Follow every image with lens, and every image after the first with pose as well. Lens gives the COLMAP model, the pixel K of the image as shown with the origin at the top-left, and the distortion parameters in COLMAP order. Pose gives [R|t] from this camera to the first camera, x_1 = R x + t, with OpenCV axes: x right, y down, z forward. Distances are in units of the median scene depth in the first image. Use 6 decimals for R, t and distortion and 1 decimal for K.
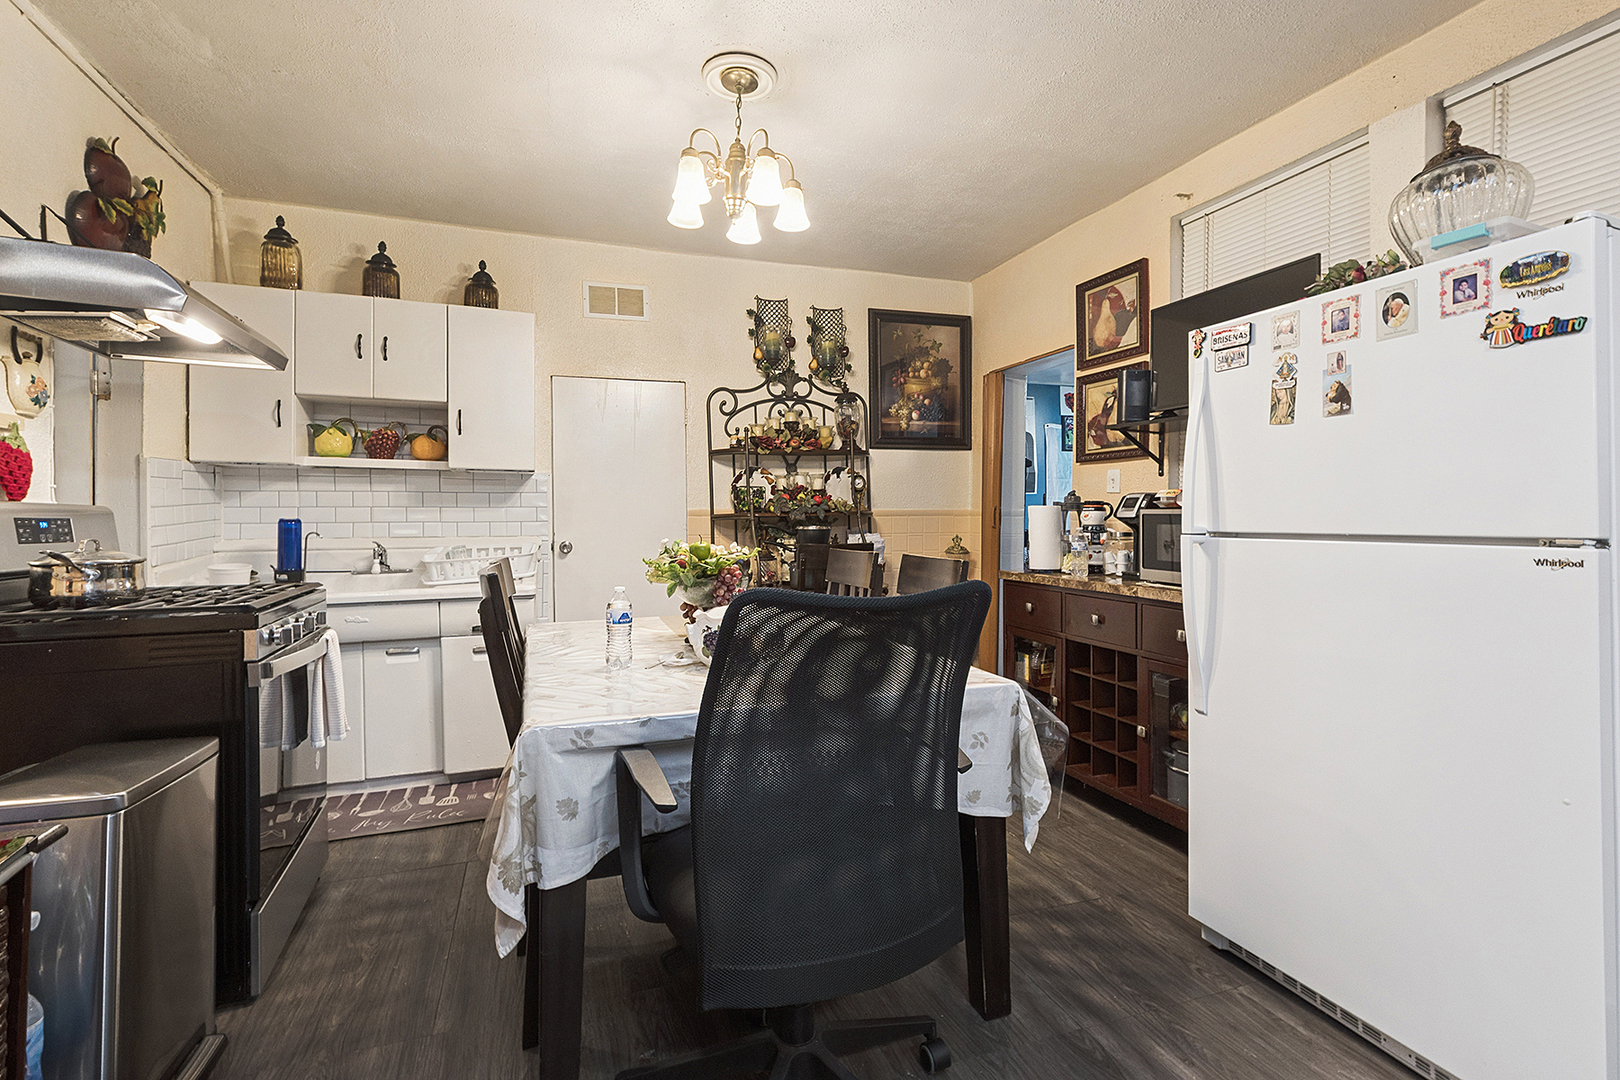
lens RADIAL K [[743.8, 0, 803.5], [0, 743.8, 518.1], [0, 0, 1]] dist [0.000738, -0.000081]
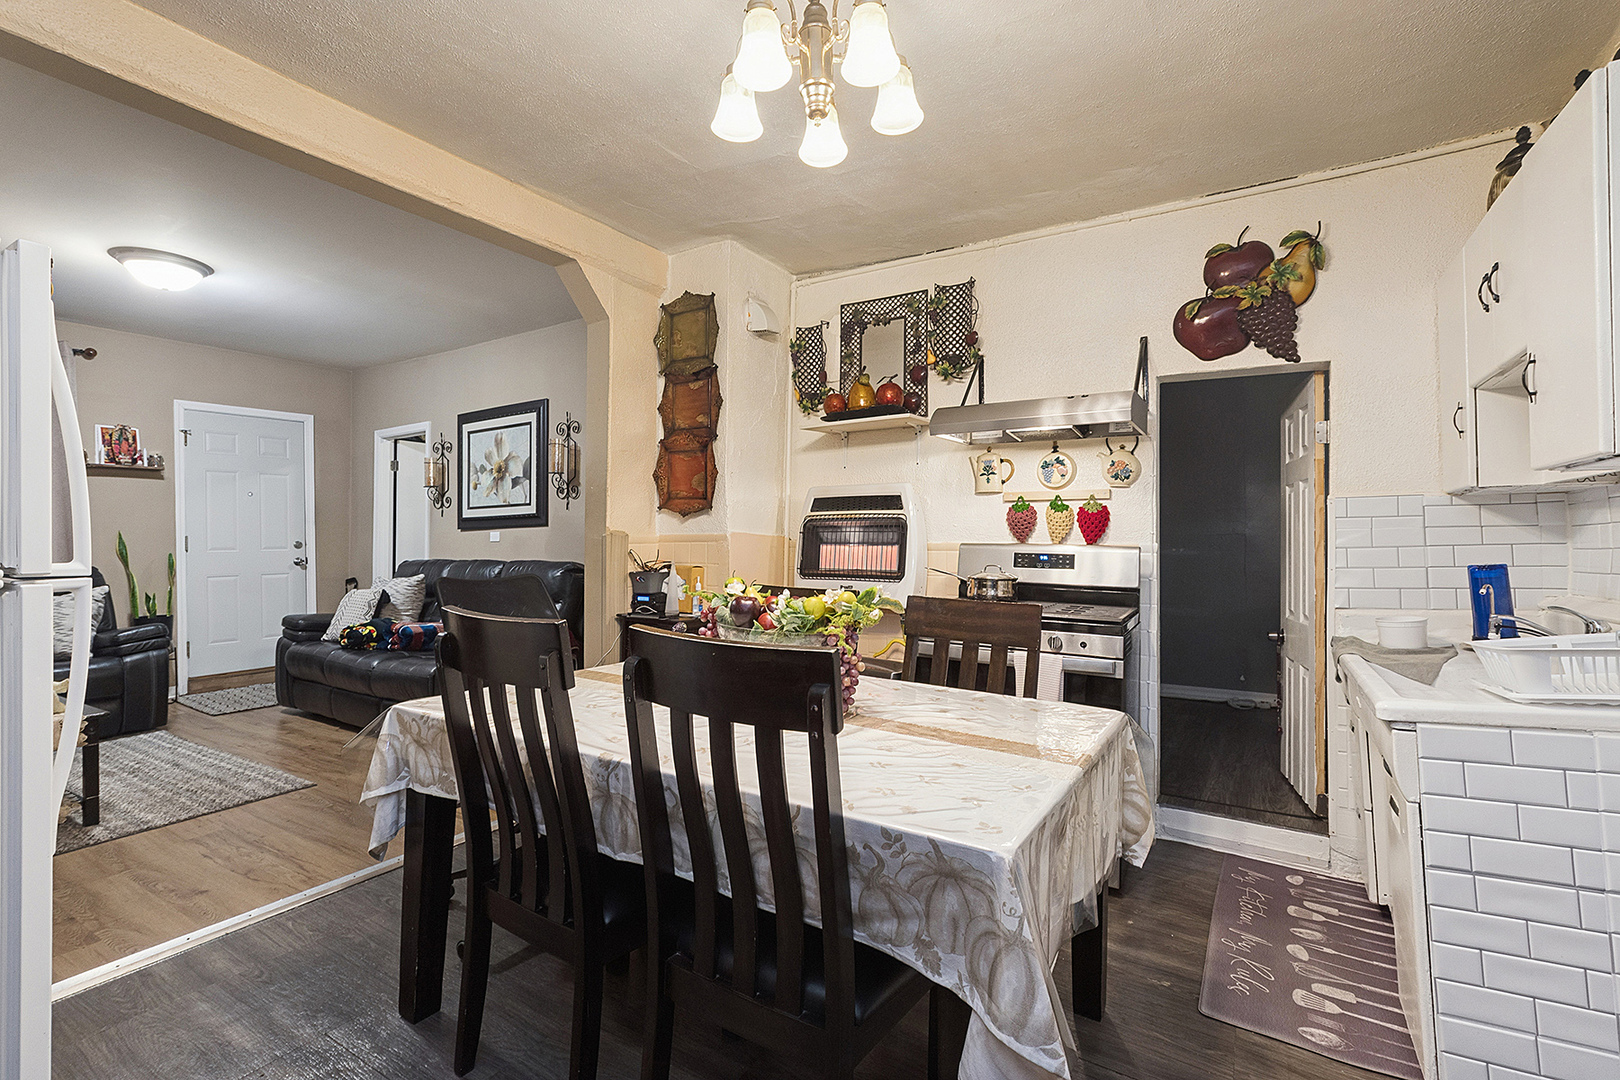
lens RADIAL K [[727.0, 0, 805.2], [0, 727.0, 529.7], [0, 0, 1]] dist [-0.000956, -0.000248]
pose [[-0.782336, -0.022824, -0.622439, 0.189836], [-0.016741, 0.999738, -0.015618, -0.008453], [0.622632, -0.001798, -0.782513, 0.857549]]
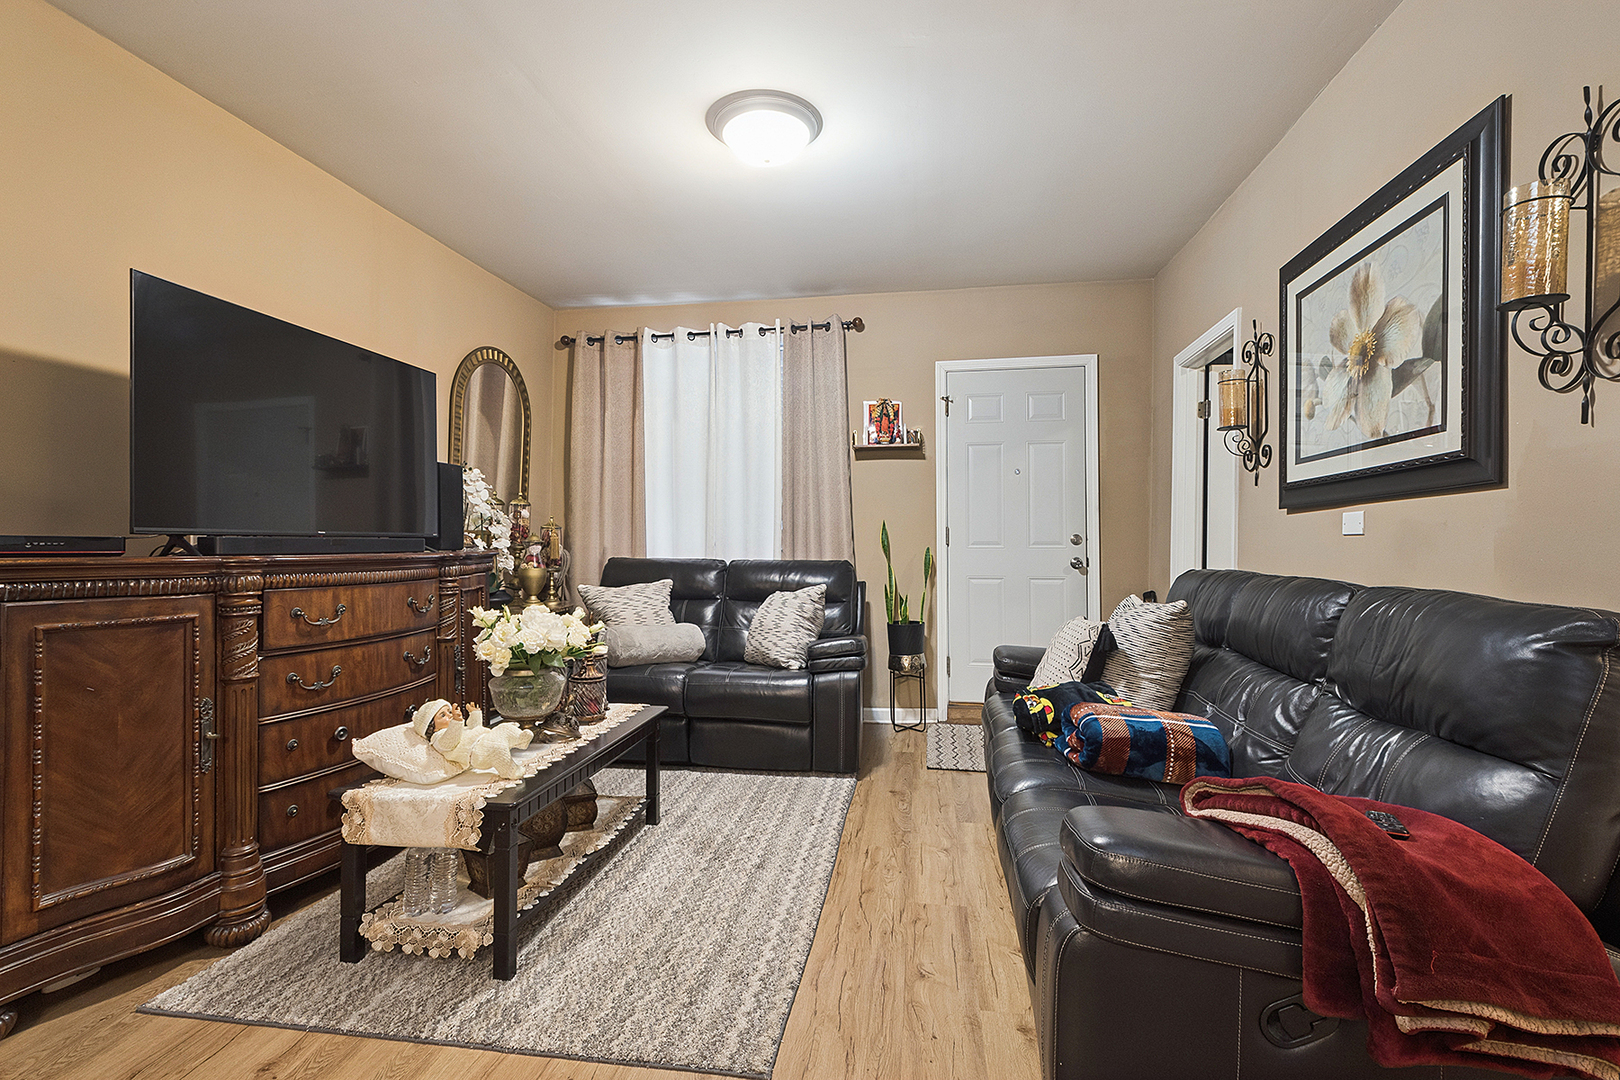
lens RADIAL K [[727.0, 0, 805.2], [0, 727.0, 529.7], [0, 0, 1]] dist [-0.000956, -0.000248]
pose [[-0.876603, -0.018303, 0.480865, -0.072850], [-0.016301, 0.999832, 0.008342, -0.000382], [-0.480937, -0.000526, -0.876755, 0.199044]]
